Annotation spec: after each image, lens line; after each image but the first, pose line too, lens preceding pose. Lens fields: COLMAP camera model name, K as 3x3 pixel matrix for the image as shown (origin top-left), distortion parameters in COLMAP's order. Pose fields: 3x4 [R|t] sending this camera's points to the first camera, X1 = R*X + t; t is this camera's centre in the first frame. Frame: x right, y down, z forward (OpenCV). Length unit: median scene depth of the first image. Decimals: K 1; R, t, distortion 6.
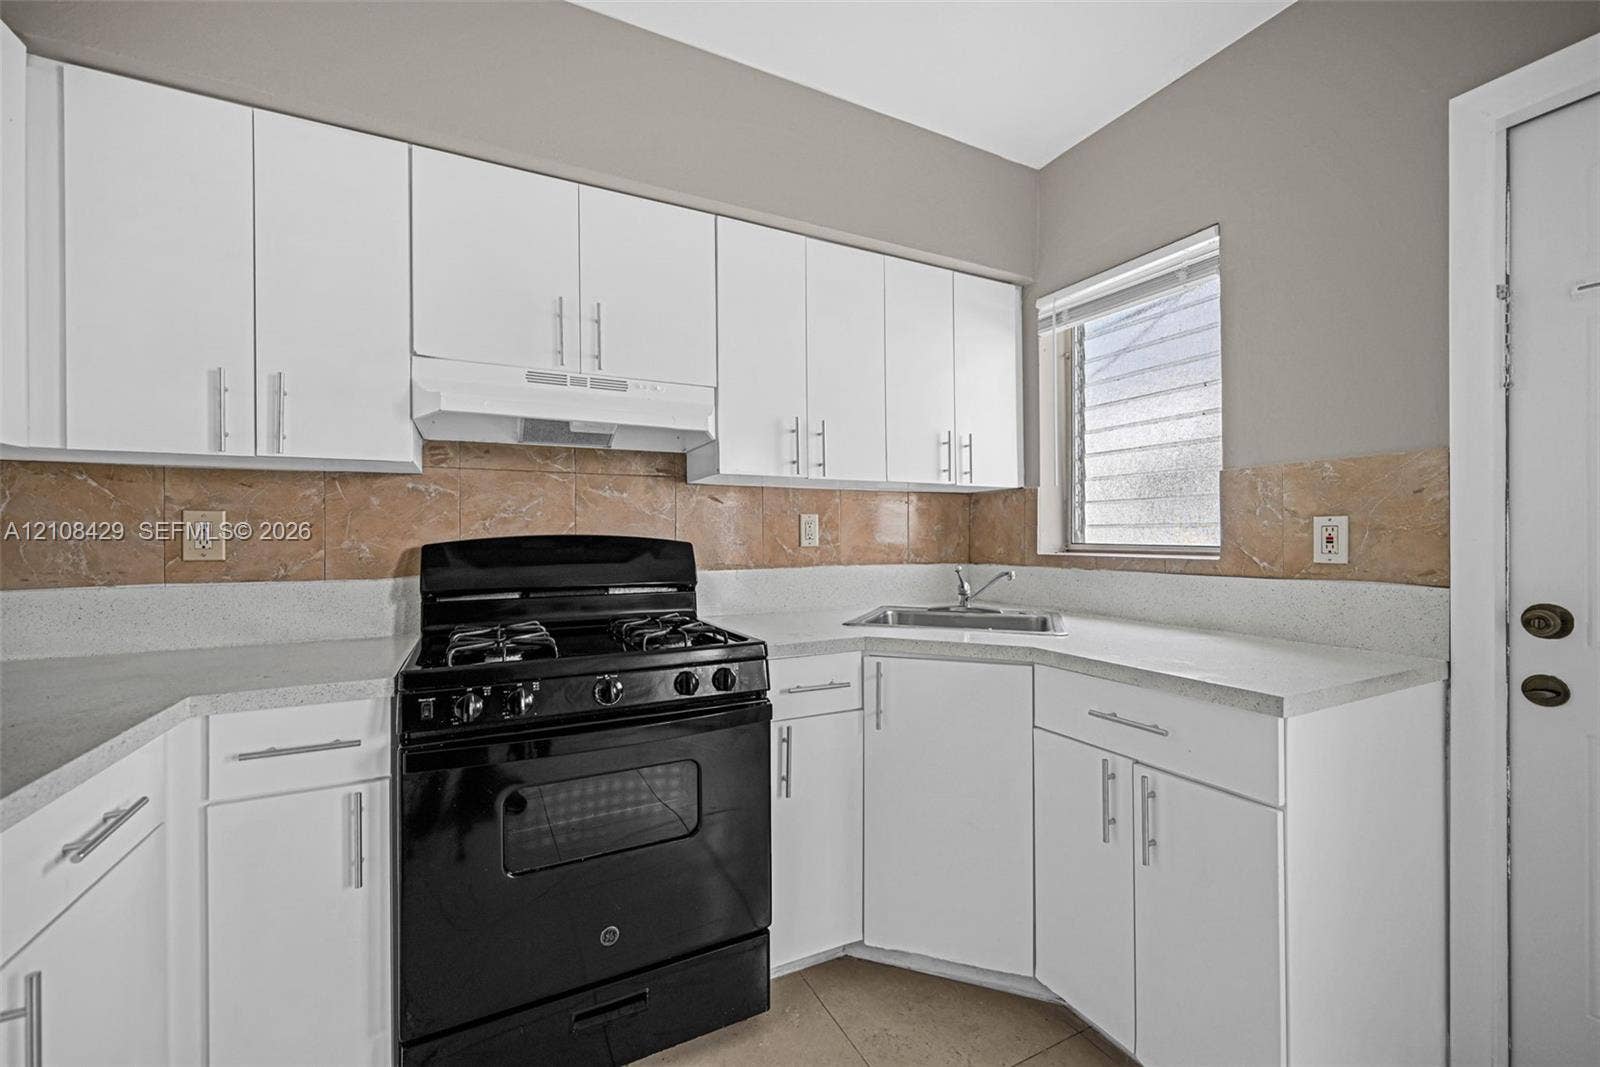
lens RADIAL K [[635.6, 0, 804.0], [0, 635.6, 538.7], [0, 0, 1]] dist [0.001924, 0.000495]
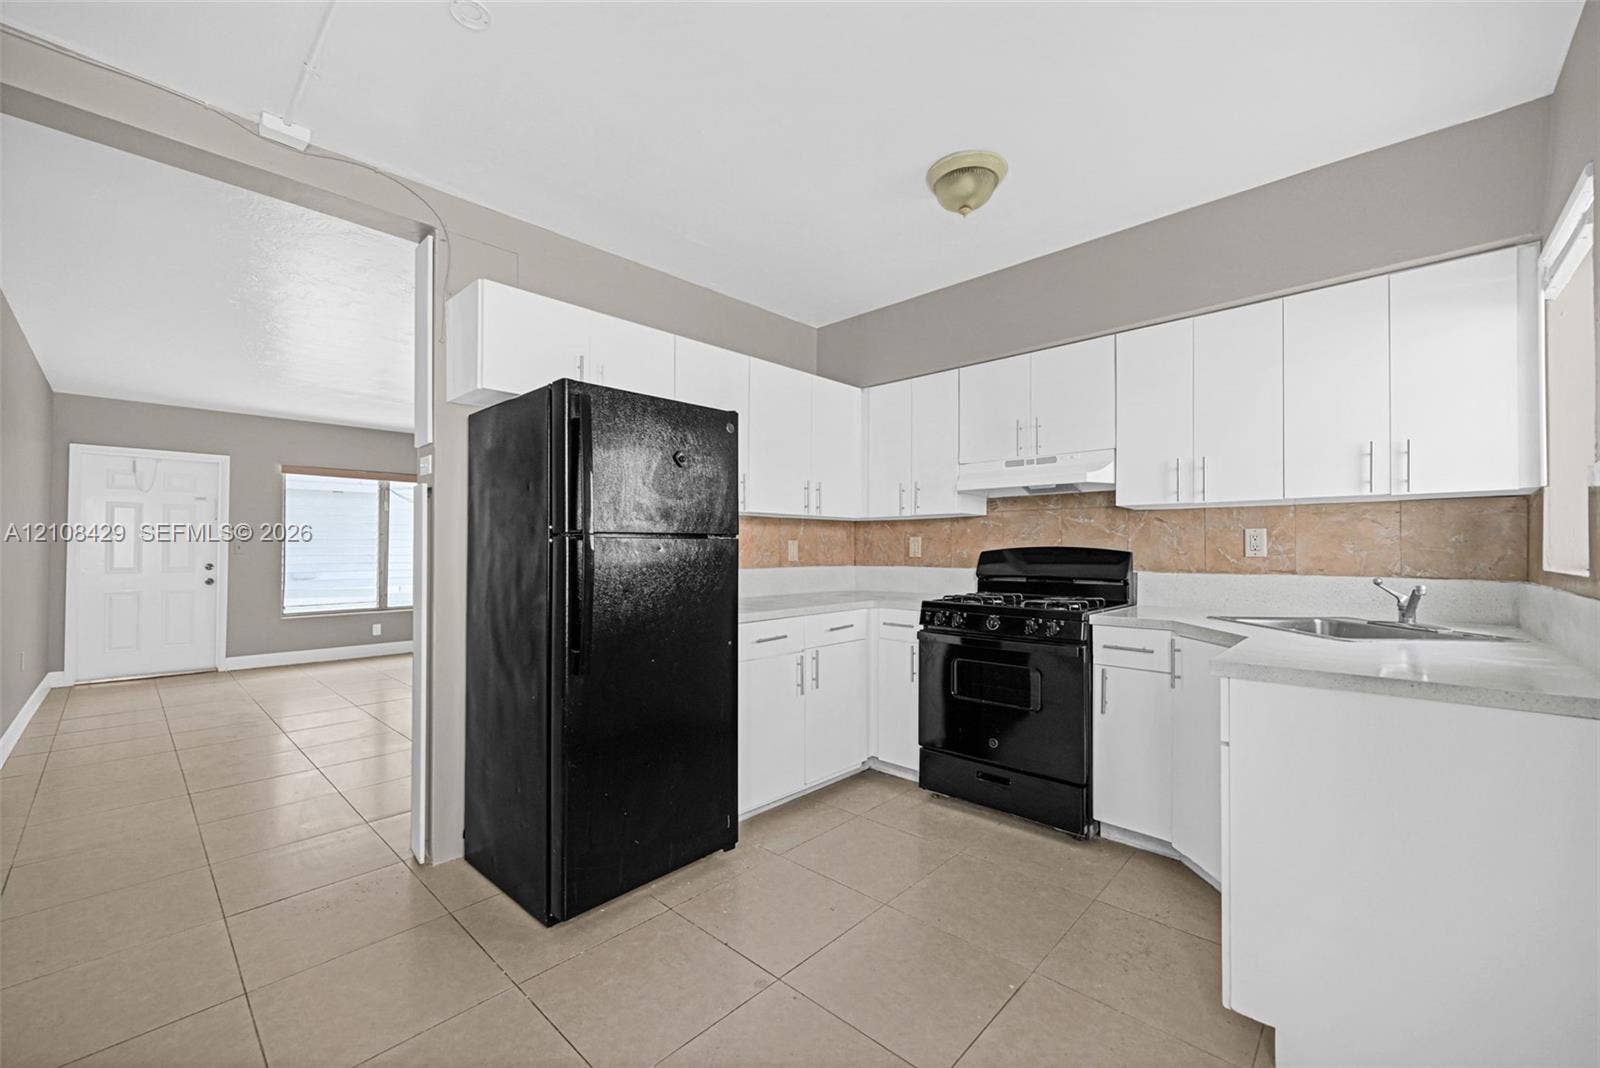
lens RADIAL K [[635.6, 0, 804.0], [0, 635.6, 539.2], [0, 0, 1]] dist [0.001924, 0.000495]
pose [[0.345225, -0.011423, -0.938450, 0.983663], [-0.005560, 0.999883, -0.014216, 0.001900], [0.938504, 0.010126, 0.345121, -0.197379]]
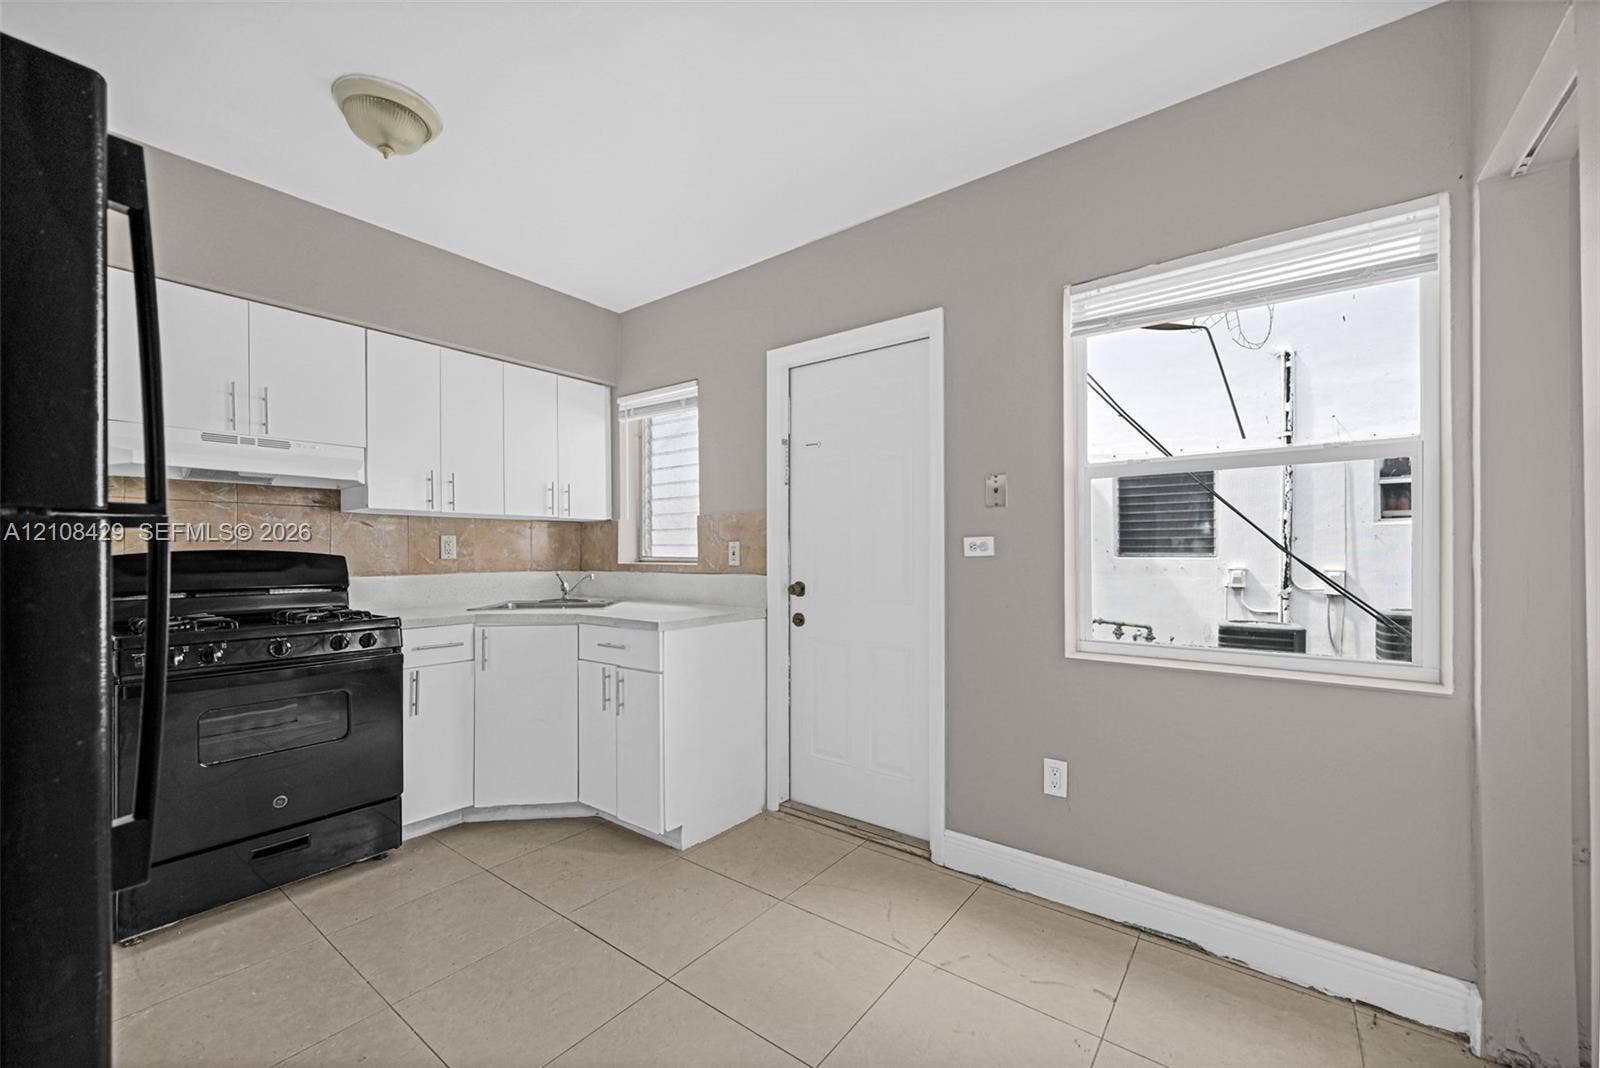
lens RADIAL K [[634.1, 0, 799.3], [0, 634.1, 549.9], [0, 0, 1]] dist [0.000010, 0.000016]
pose [[0.903175, 0.003379, 0.429259, 0.129114], [0.000150, 0.999966, -0.008188, 0.004889], [-0.429272, 0.007459, 0.903144, -0.696212]]
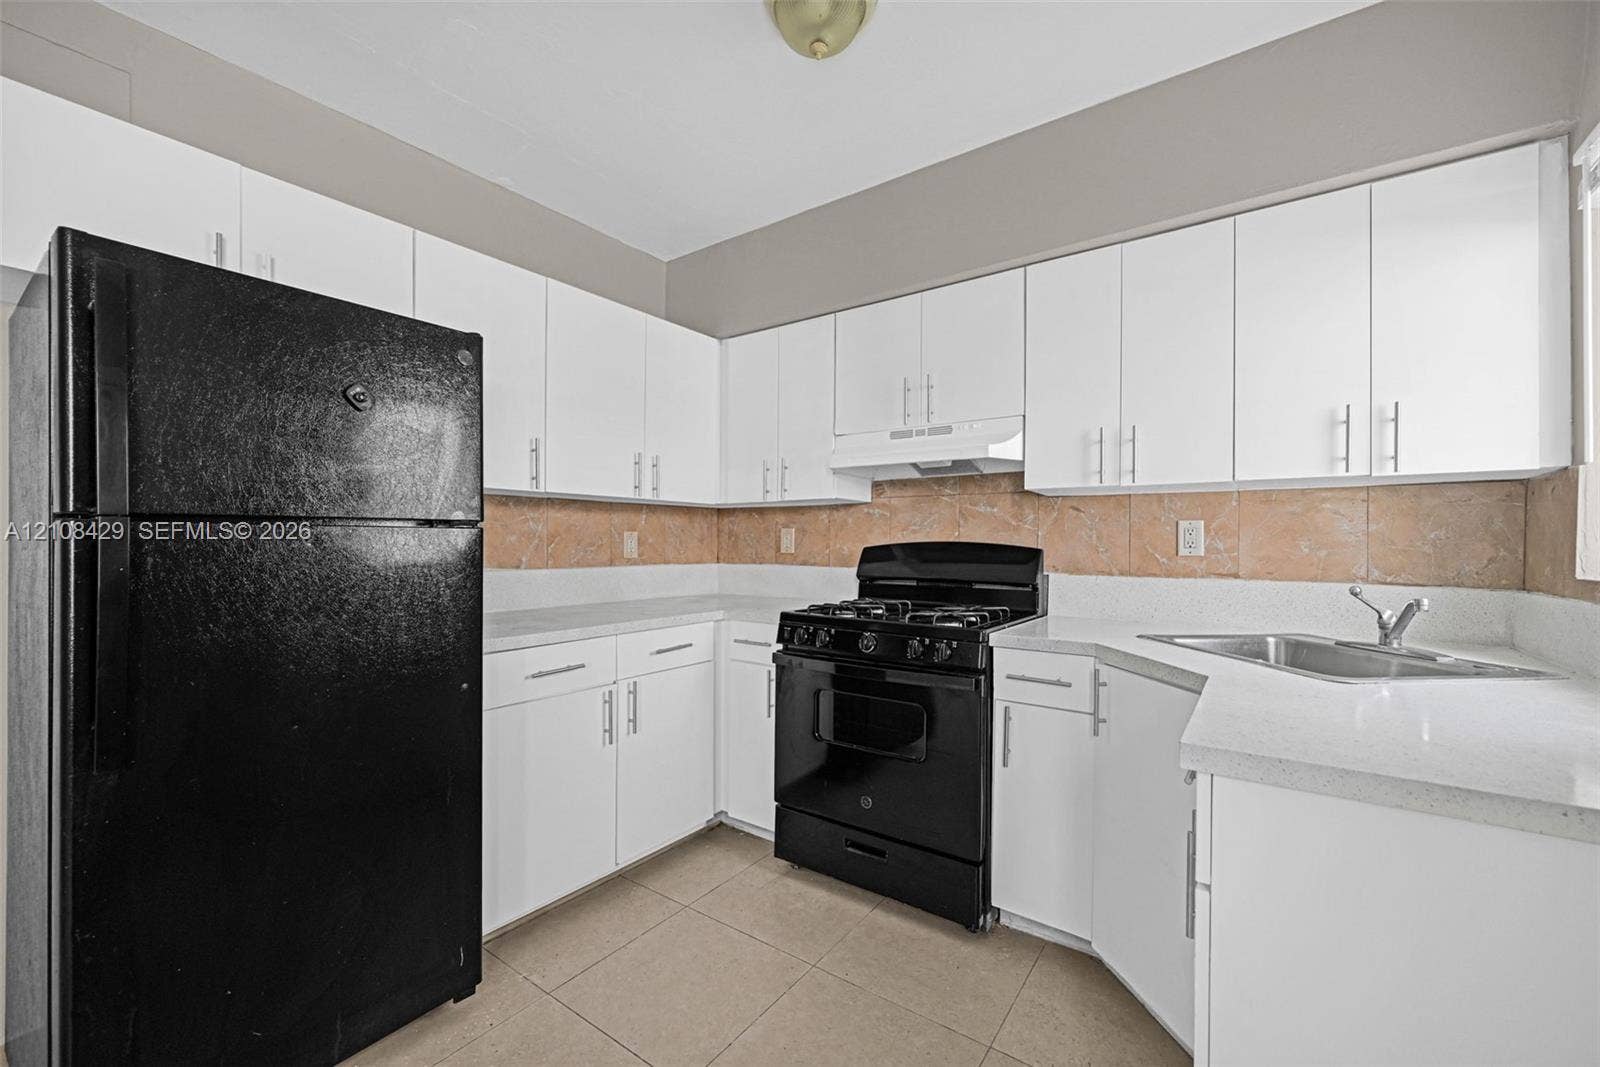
lens RADIAL K [[645.7, 0, 797.8], [0, 645.7, 539.2], [0, 0, 1]] dist [0.001426, 0.000236]
pose [[0.457562, 0.001769, -0.889176, 0.700966], [-0.011187, 0.999930, -0.003767, -0.002259], [0.889107, 0.011671, 0.457550, 0.092905]]
